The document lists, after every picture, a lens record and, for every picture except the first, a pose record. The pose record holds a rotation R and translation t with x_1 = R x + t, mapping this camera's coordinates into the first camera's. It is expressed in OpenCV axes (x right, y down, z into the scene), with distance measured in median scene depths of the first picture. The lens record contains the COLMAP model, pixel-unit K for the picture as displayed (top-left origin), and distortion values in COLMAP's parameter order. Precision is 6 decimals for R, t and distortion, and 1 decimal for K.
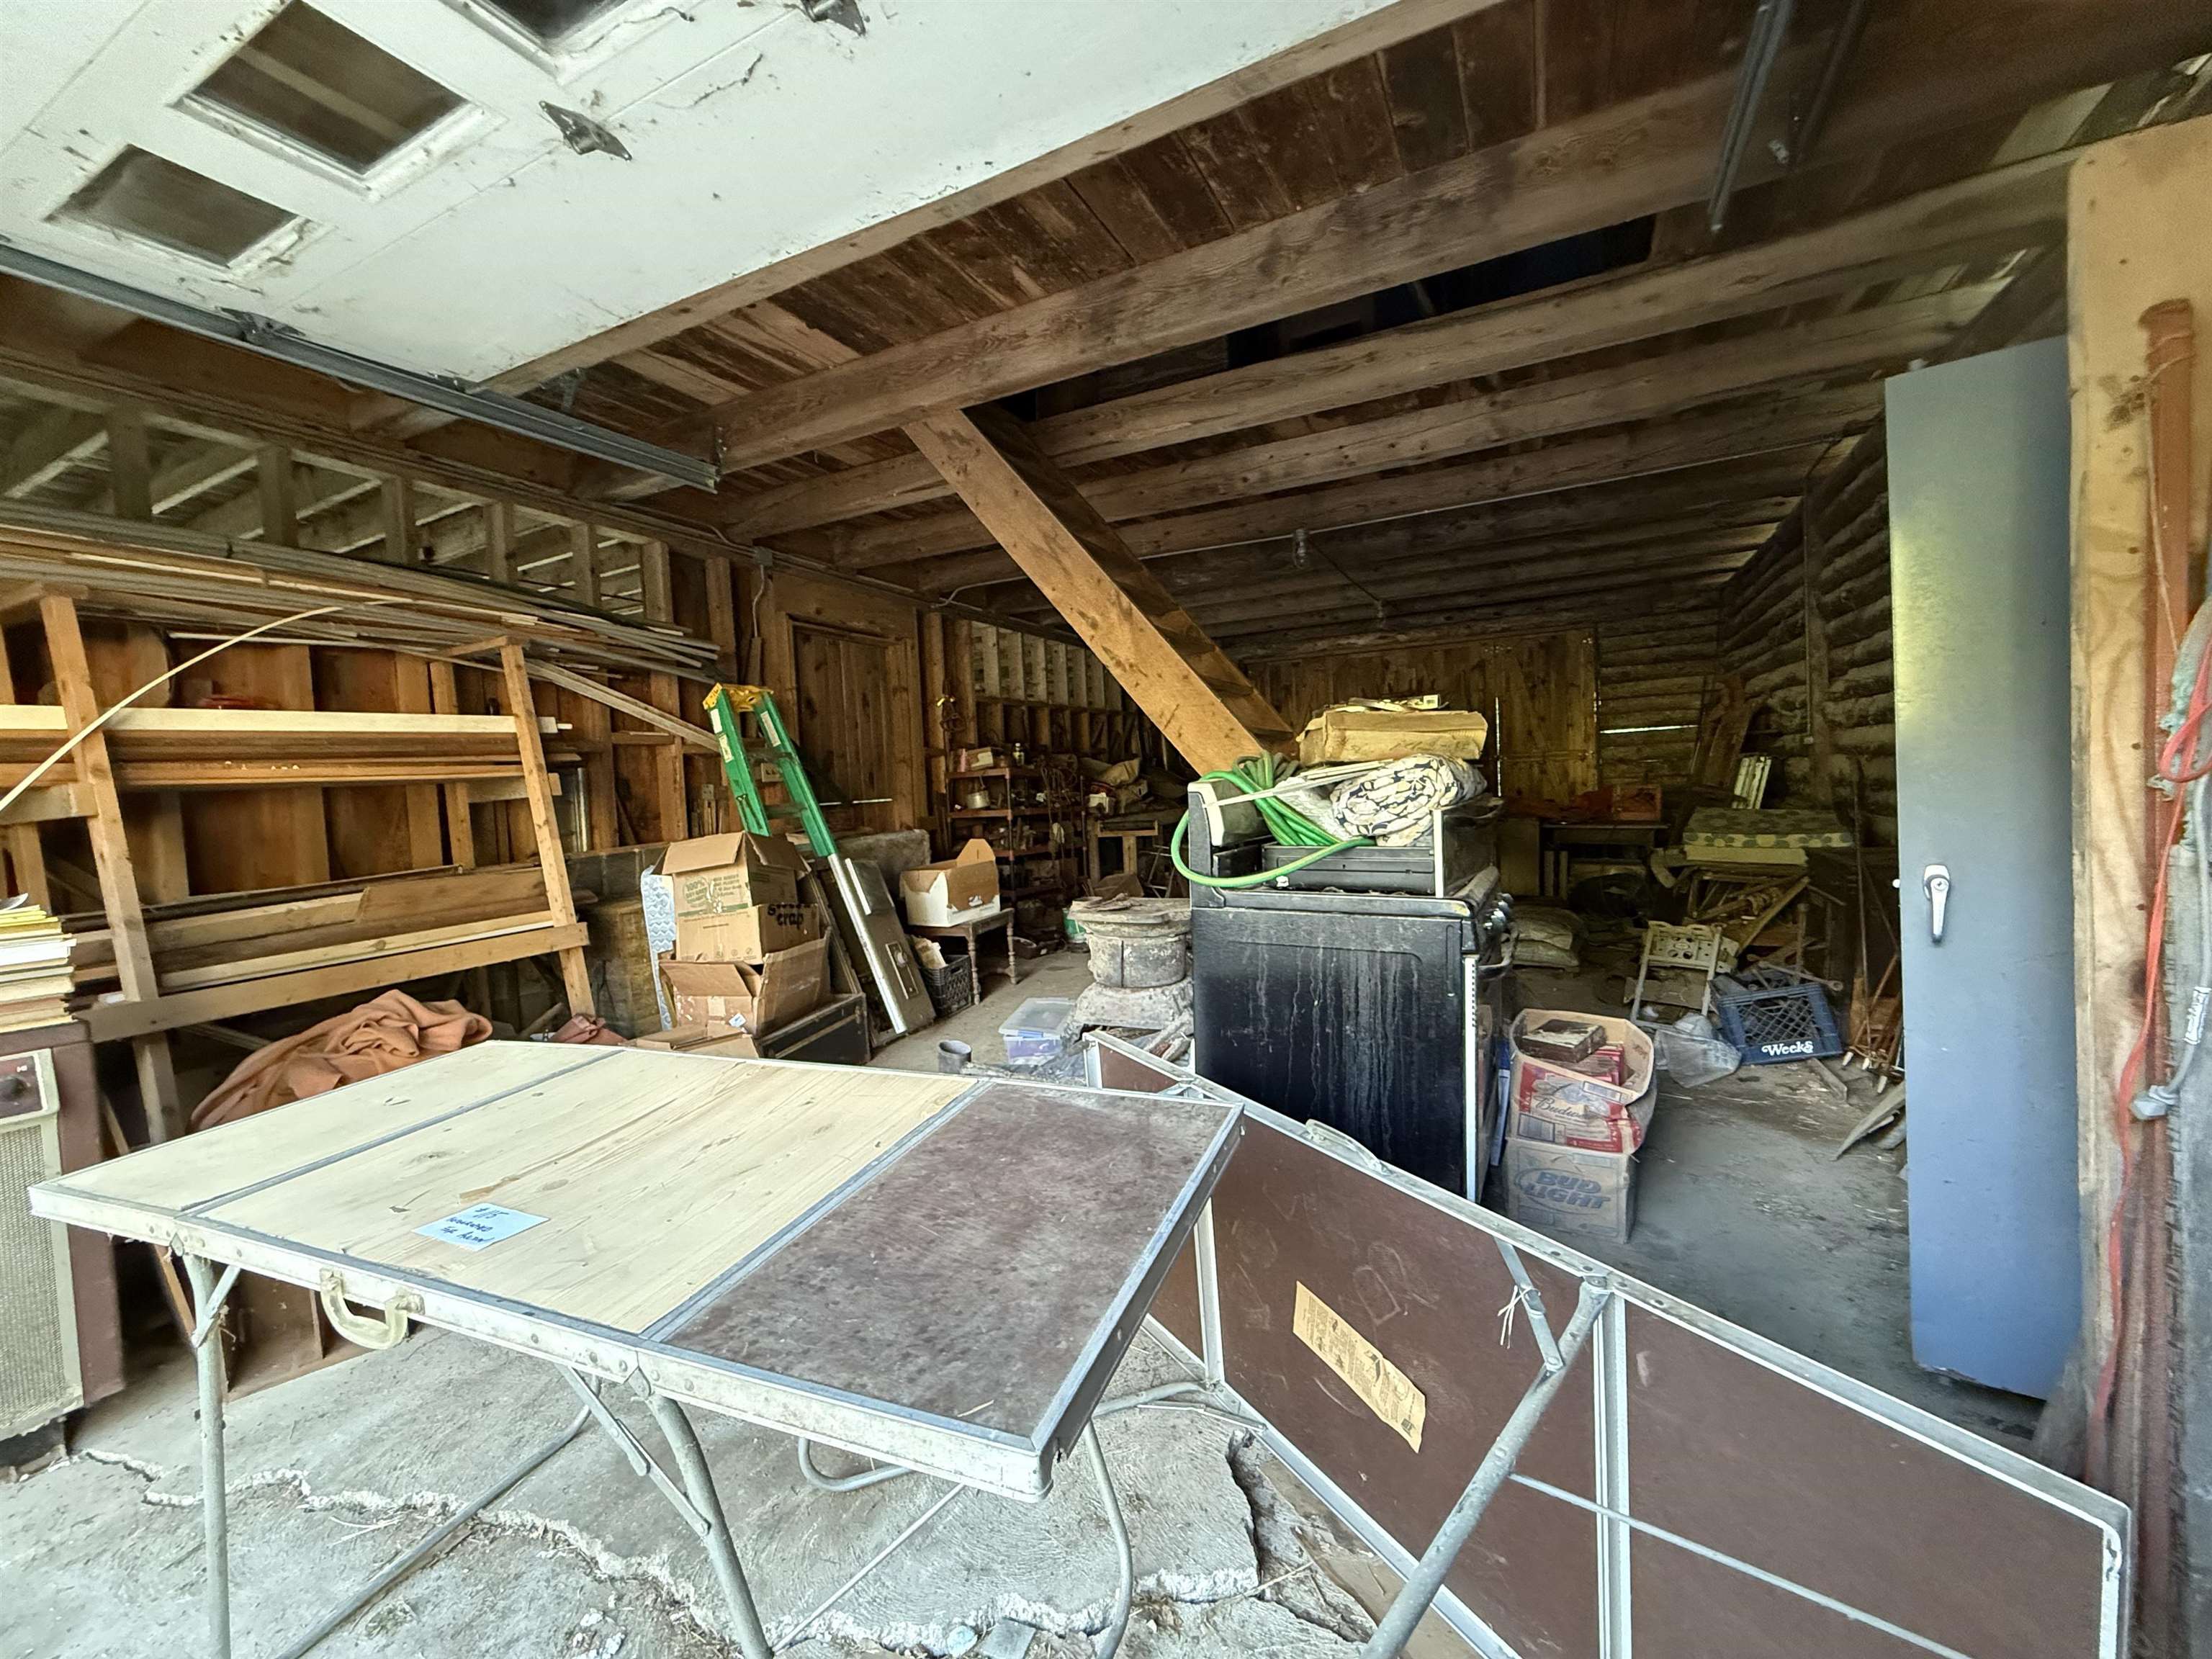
lens RADIAL K [[887.7, 0, 1102.9], [0, 887.7, 824.0], [0, 0, 1]] dist [-0.000632, 0.000391]
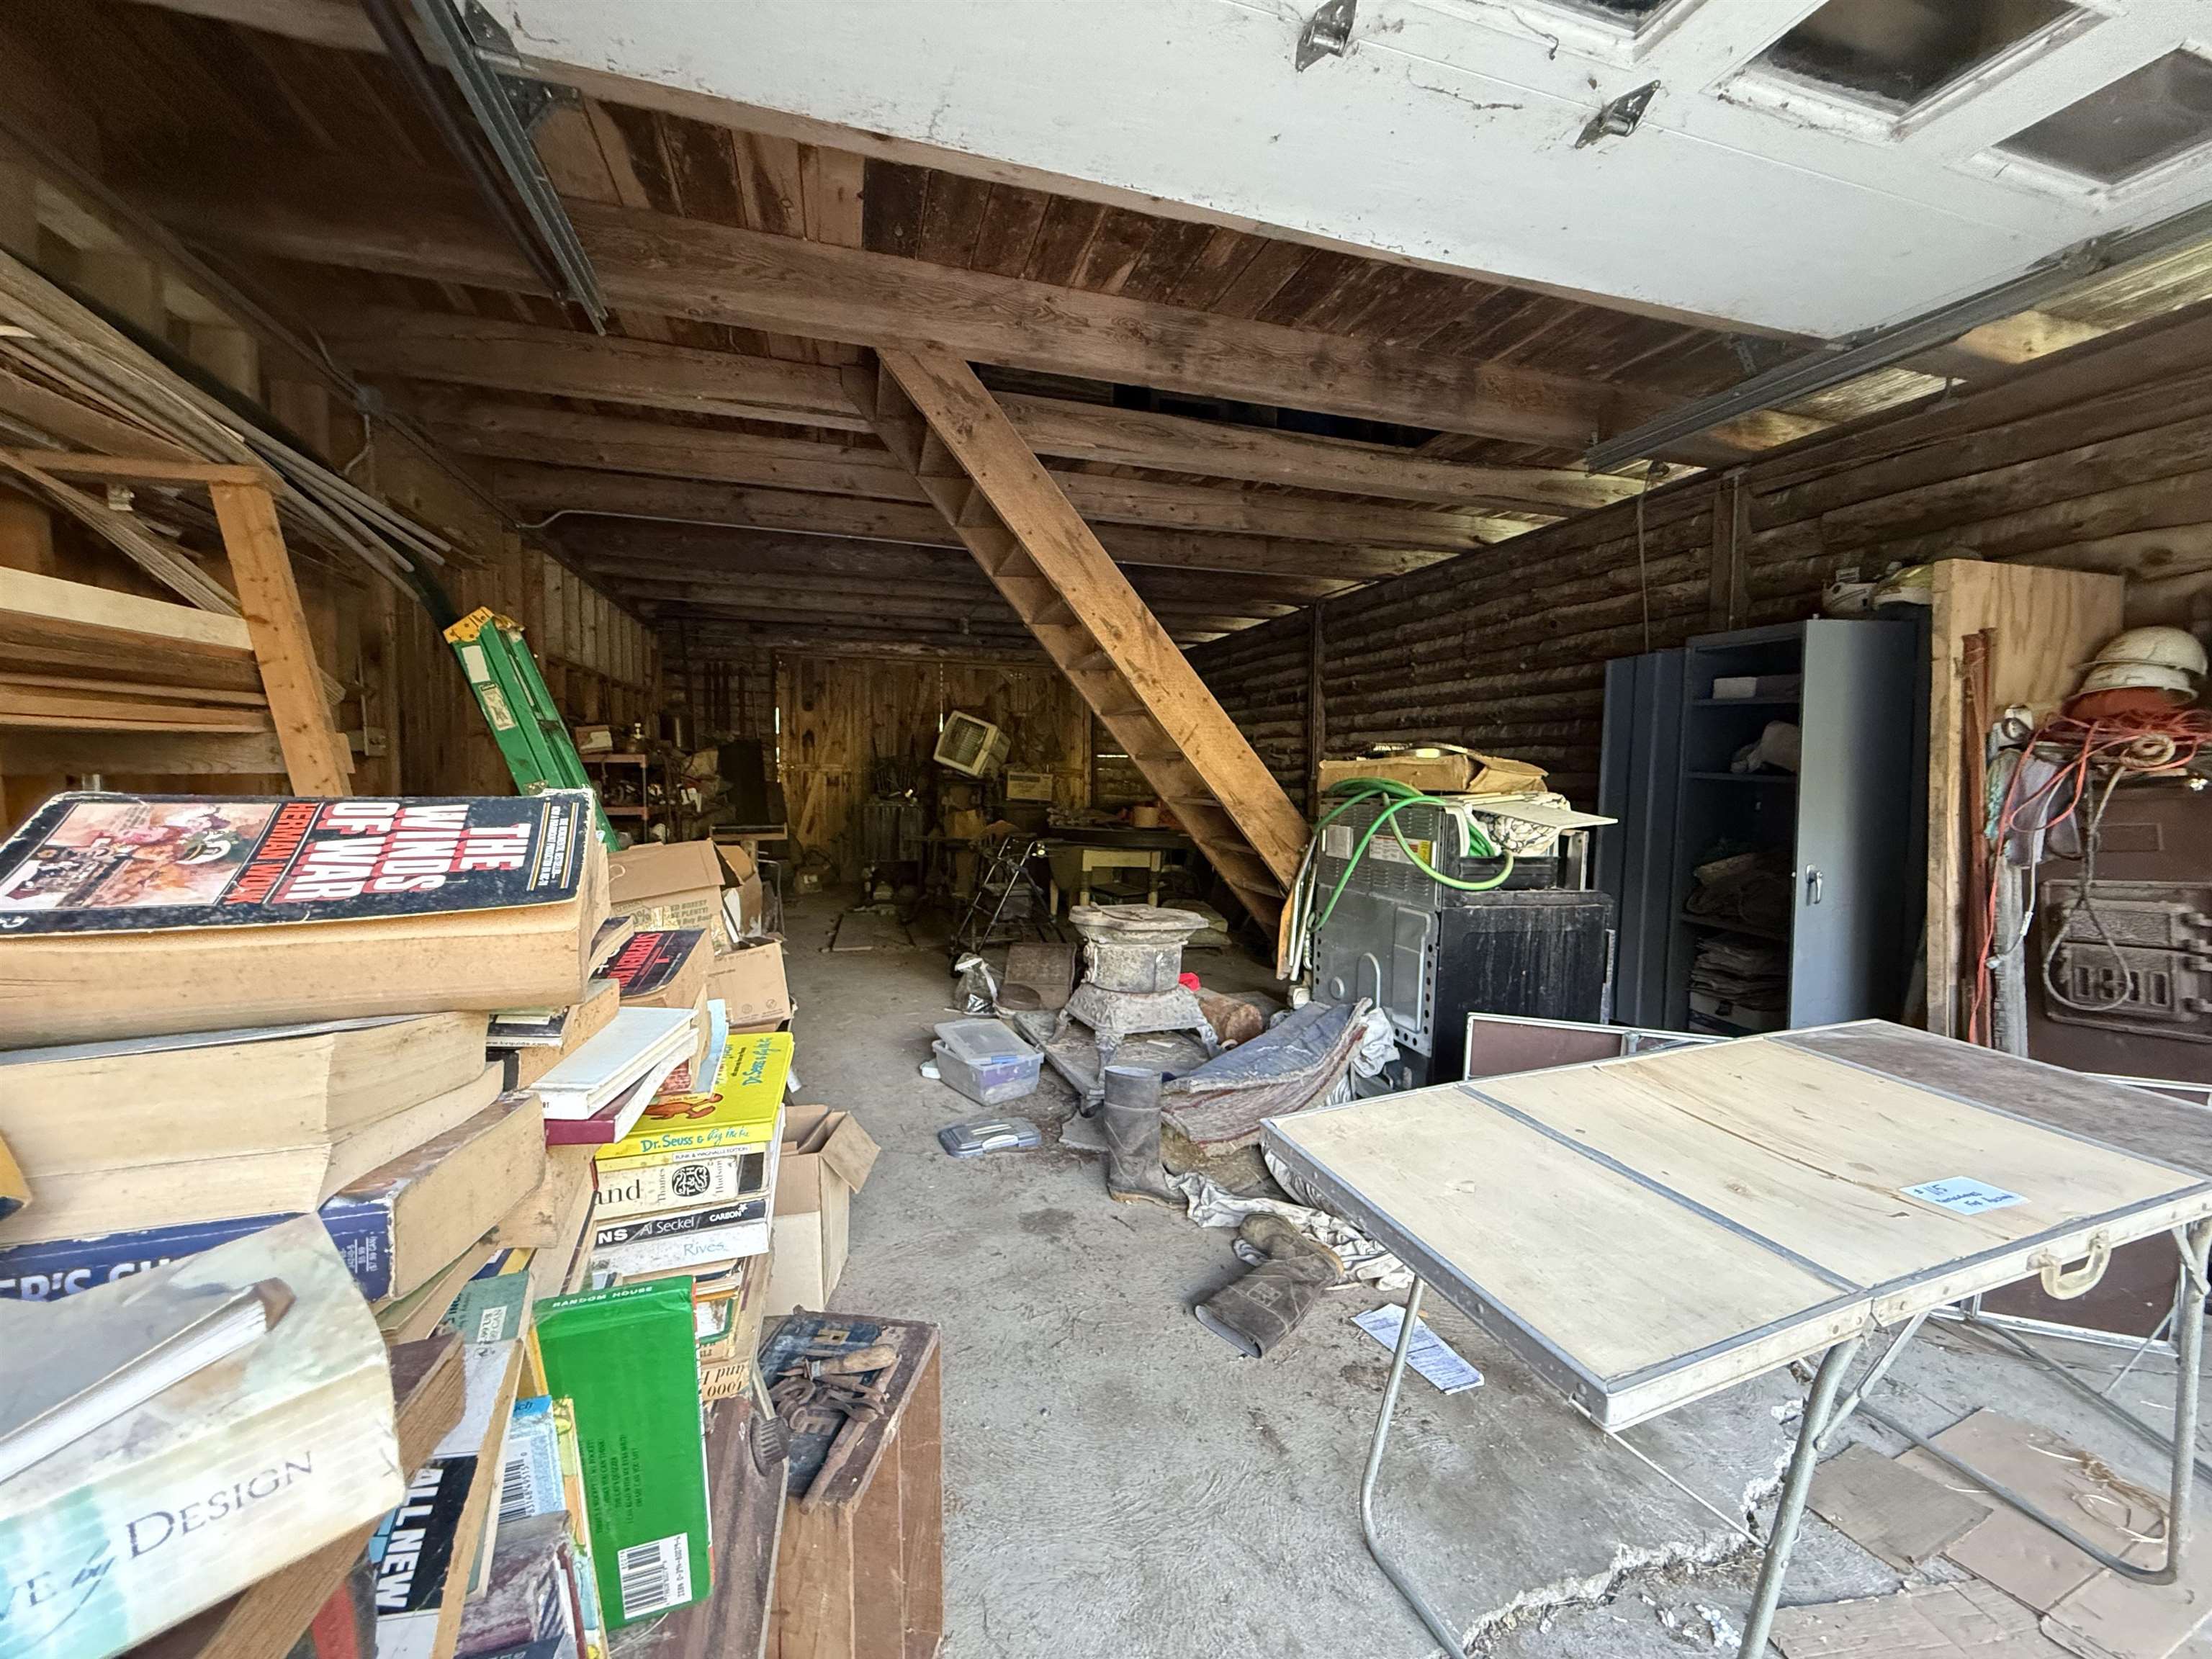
lens RADIAL K [[887.7, 0, 1106.6], [0, 887.7, 823.0], [0, 0, 1]] dist [-0.000632, 0.000391]
pose [[0.724199, 0.016874, 0.689384, -0.660181], [-0.015461, 0.999847, -0.008231, -0.003414], [-0.689418, -0.004698, 0.724349, 0.263435]]
